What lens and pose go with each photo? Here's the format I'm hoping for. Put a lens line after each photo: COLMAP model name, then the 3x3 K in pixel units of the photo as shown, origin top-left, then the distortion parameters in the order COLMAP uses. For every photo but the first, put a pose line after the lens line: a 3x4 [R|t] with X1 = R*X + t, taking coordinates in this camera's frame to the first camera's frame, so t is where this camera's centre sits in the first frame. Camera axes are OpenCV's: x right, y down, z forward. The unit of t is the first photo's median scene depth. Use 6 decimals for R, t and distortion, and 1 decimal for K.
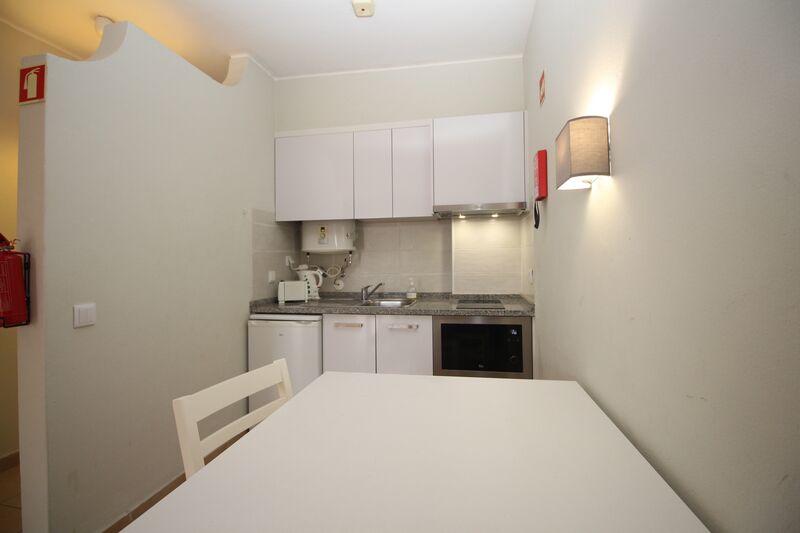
lens RADIAL K [[369.1, 0, 399.2], [0, 369.1, 256.3], [0, 0, 1]] dist [-0.004118, -0.010685]
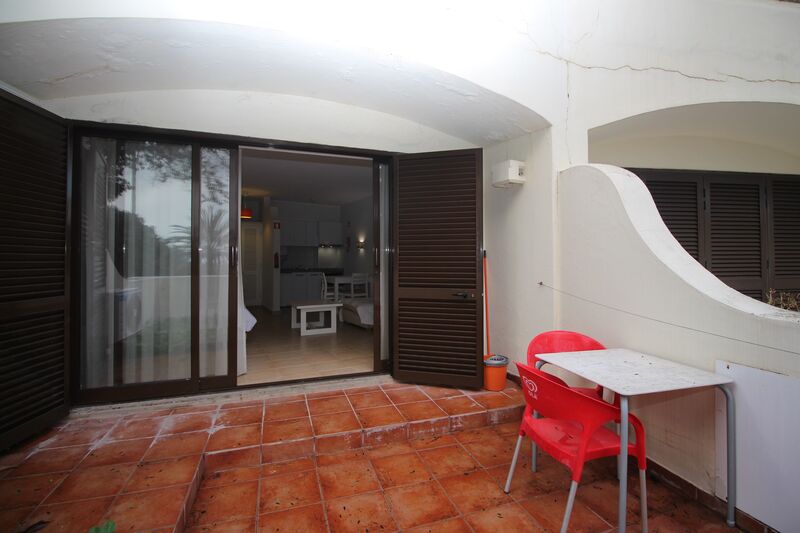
lens RADIAL K [[369.1, 0, 398.0], [0, 369.1, 259.5], [0, 0, 1]] dist [-0.004118, -0.010685]
pose [[0.770510, 0.013721, 0.637280, -1.506016], [-0.015615, 0.999875, -0.002648, 0.017896], [-0.637237, -0.007911, 0.770627, -2.174589]]
